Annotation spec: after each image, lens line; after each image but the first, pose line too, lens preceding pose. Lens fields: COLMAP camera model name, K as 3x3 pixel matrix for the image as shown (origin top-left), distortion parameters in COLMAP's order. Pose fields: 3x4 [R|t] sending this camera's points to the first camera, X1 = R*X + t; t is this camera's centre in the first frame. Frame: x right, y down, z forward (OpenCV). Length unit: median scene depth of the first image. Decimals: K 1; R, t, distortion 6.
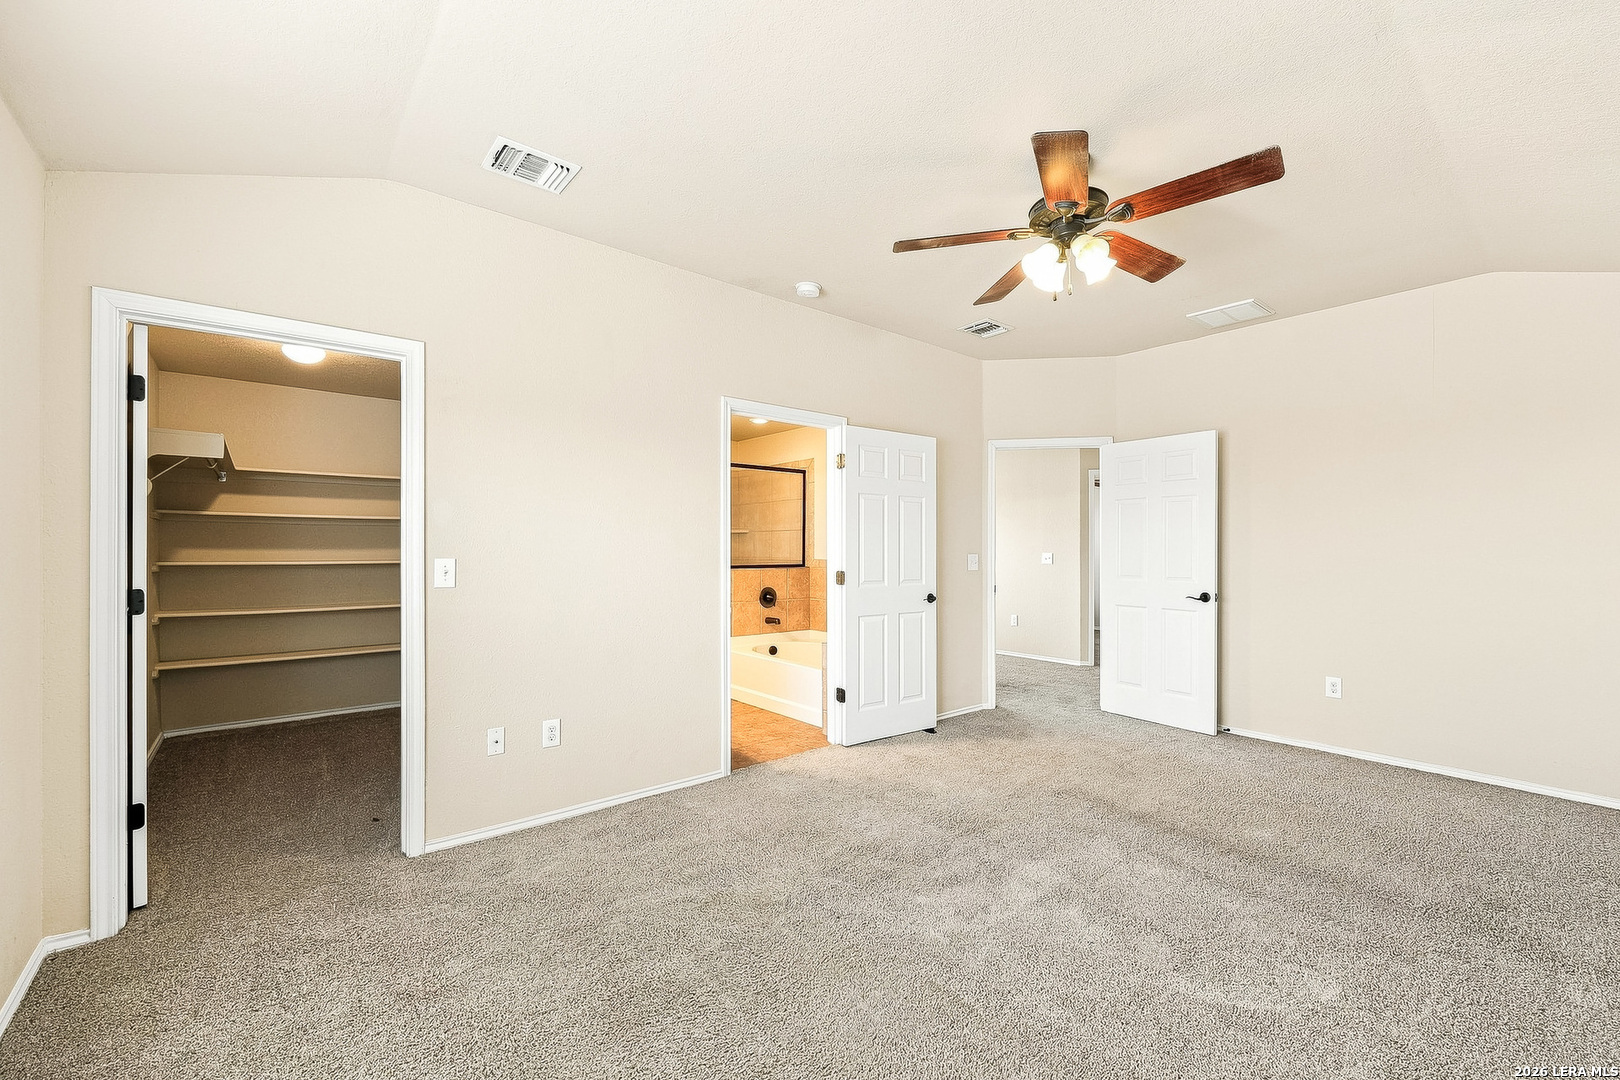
lens RADIAL K [[648.9, 0, 816.9], [0, 648.9, 548.1], [0, 0, 1]] dist [-0.002127, -0.000277]
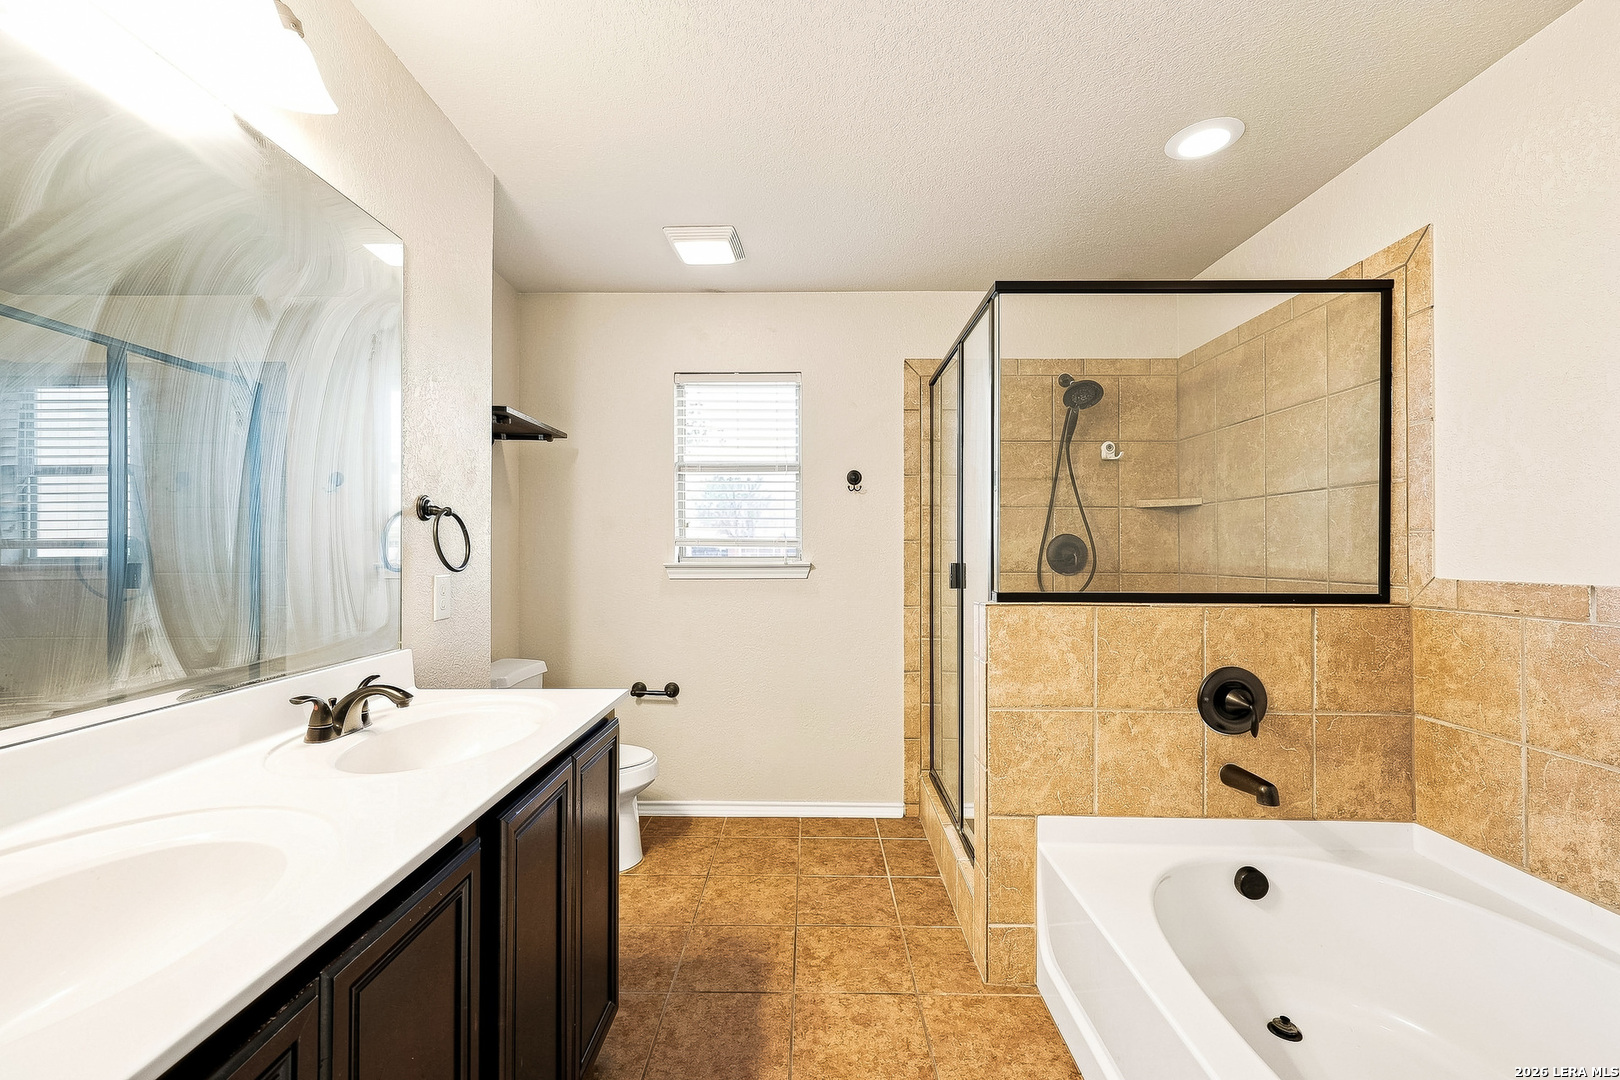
lens RADIAL K [[648.9, 0, 825.3], [0, 648.9, 548.6], [0, 0, 1]] dist [-0.002127, -0.000277]
pose [[0.743288, -0.002964, -0.668965, -0.012498], [-0.000509, 0.999987, -0.004996, 0.005449], [0.668971, 0.004054, 0.743277, 0.619800]]
